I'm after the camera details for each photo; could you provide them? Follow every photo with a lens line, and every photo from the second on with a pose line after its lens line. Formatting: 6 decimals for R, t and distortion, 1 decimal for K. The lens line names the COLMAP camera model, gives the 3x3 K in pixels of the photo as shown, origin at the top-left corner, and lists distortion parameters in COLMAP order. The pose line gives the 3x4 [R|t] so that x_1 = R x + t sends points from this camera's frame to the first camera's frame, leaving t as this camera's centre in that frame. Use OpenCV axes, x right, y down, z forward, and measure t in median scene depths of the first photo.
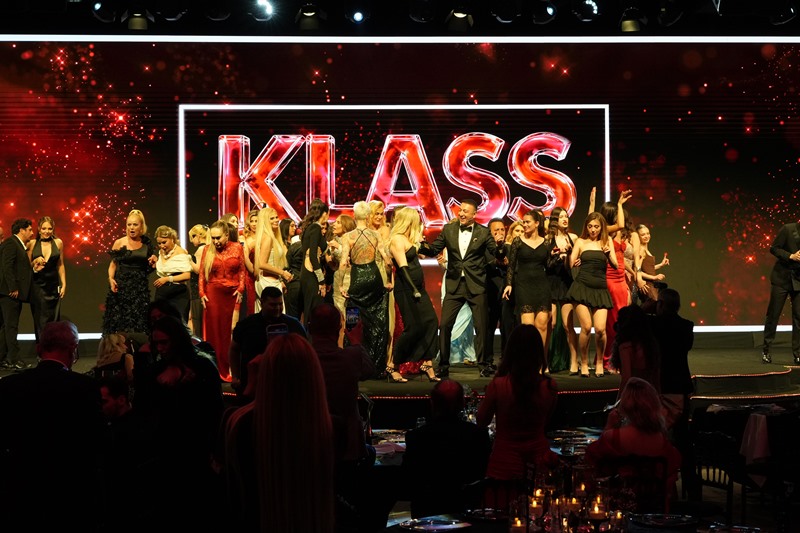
lens RADIAL K [[1443.8, 0, 407.7], [0, 1443.8, 283.7], [0, 0, 1]] dist [0.025477, 0.000000]
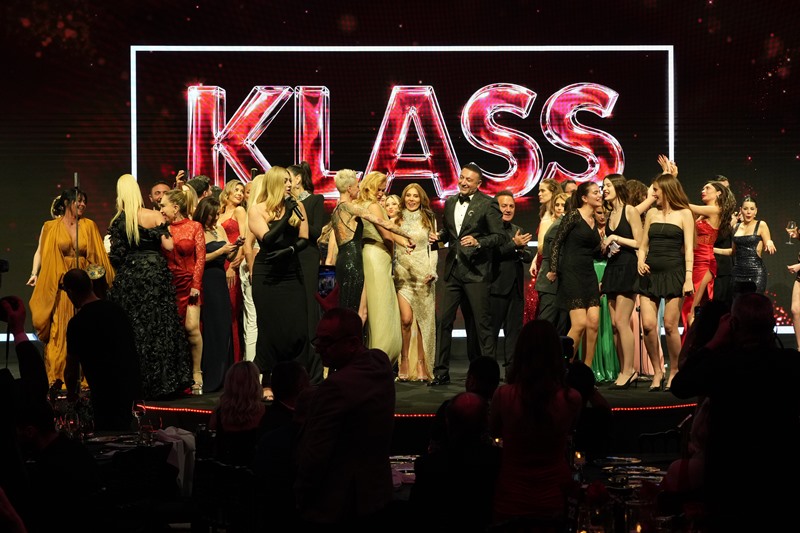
lens RADIAL K [[2047.2, 0, 399.9], [0, 2047.2, 267.4], [0, 0, 1]] dist [-0.120720, 0.000000]
pose [[0.999960, 0.002601, -0.008615, -0.000133], [-0.002671, 0.999964, -0.008086, 0.009375], [0.008594, 0.008109, 0.999930, -0.160380]]
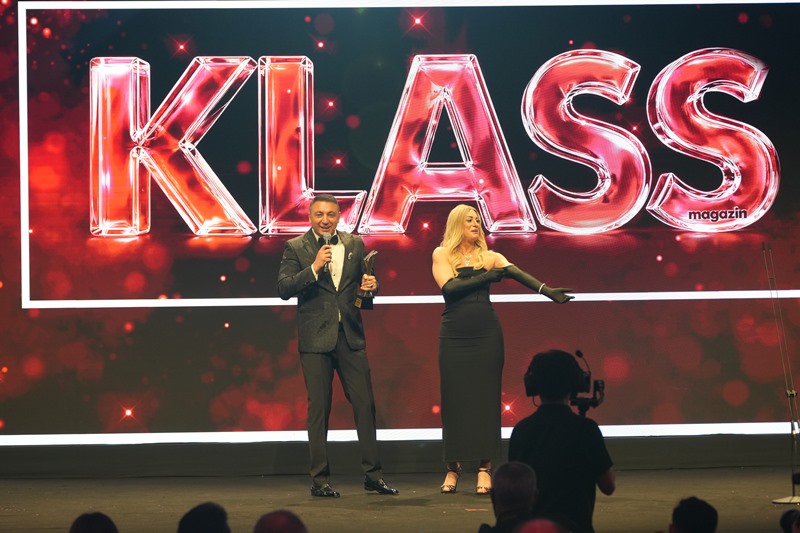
lens RADIAL K [[2701.3, 0, 398.4], [0, 2701.3, 264.4], [0, 0, 1]] dist [0.034281, 0.000000]
pose [[0.999813, -0.004648, -0.018748, -0.001962], [0.004179, 0.999678, -0.025011, -0.003605], [0.018858, 0.024928, 0.999511, 0.031569]]
